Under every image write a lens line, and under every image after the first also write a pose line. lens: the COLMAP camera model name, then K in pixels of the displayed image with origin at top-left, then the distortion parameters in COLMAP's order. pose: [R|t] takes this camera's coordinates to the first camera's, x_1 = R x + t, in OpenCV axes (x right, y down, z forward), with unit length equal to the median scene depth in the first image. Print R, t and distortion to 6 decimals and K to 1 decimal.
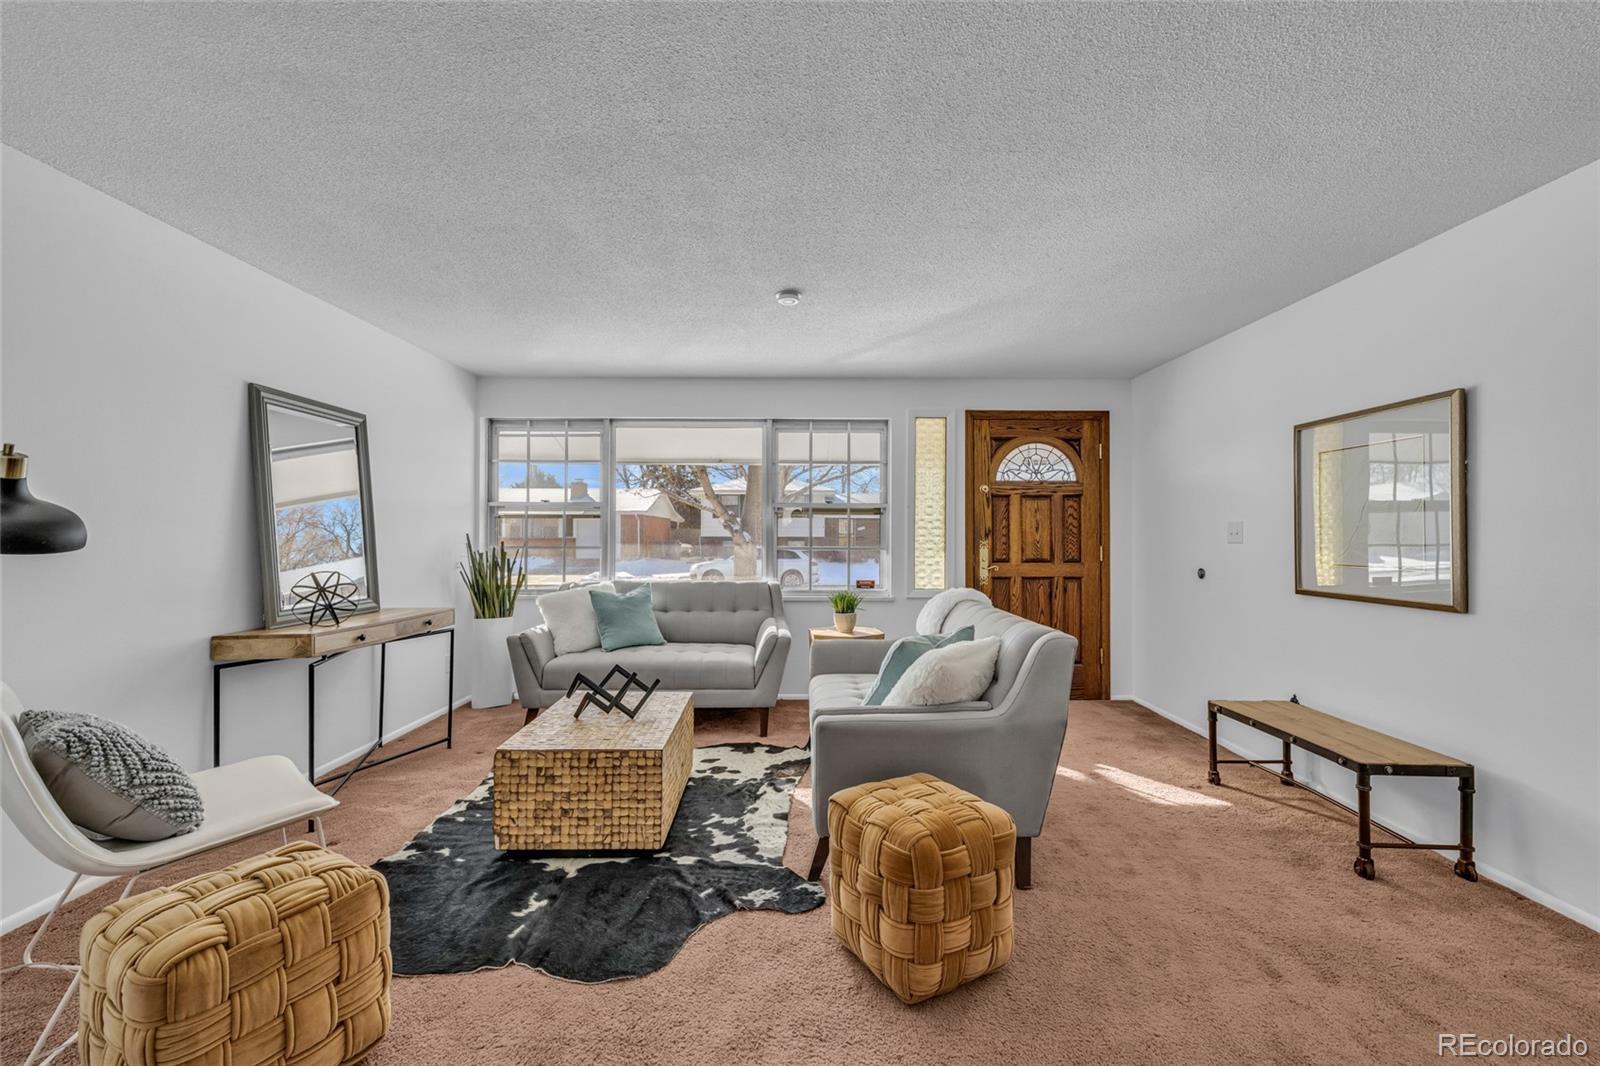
lens RADIAL K [[677.4, 0, 797.9], [0, 677.4, 531.4], [0, 0, 1]] dist [0.002210, -0.000146]
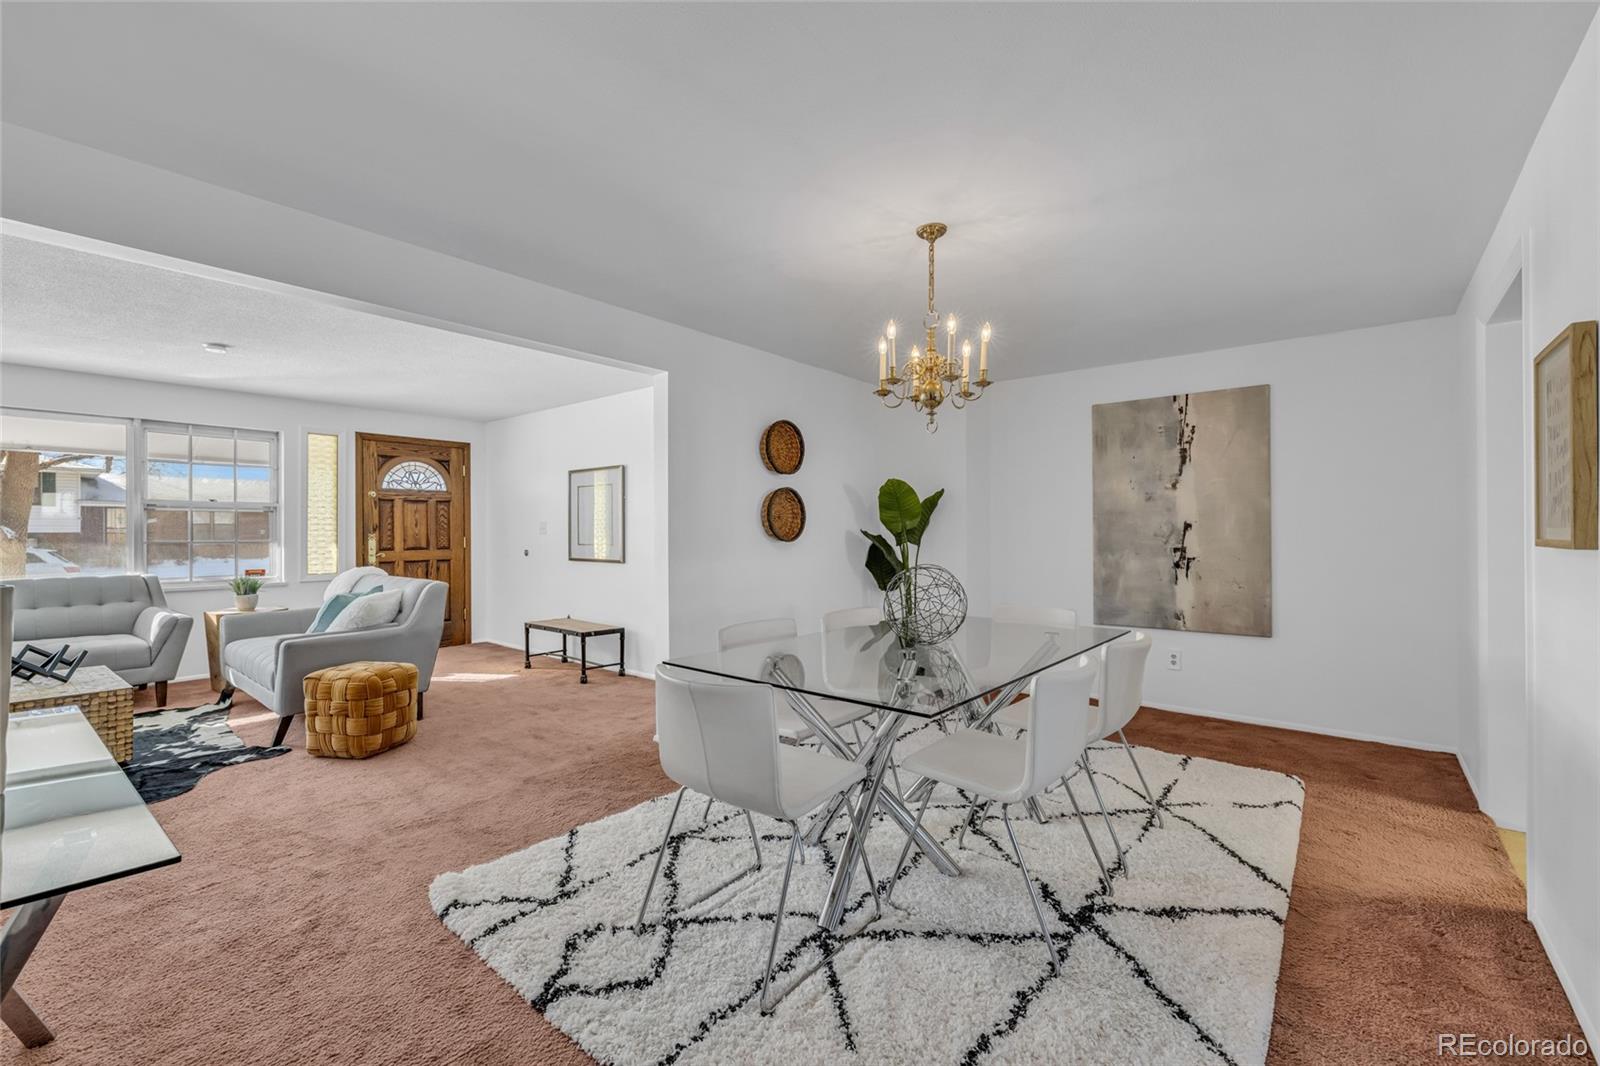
lens RADIAL K [[677.4, 0, 797.9], [0, 677.4, 531.4], [0, 0, 1]] dist [0.002210, -0.000146]
pose [[0.644145, -0.005542, 0.764883, -0.219032], [-0.001175, 0.999965, 0.008235, -0.003386], [-0.764902, -0.006204, 0.644117, -0.520508]]
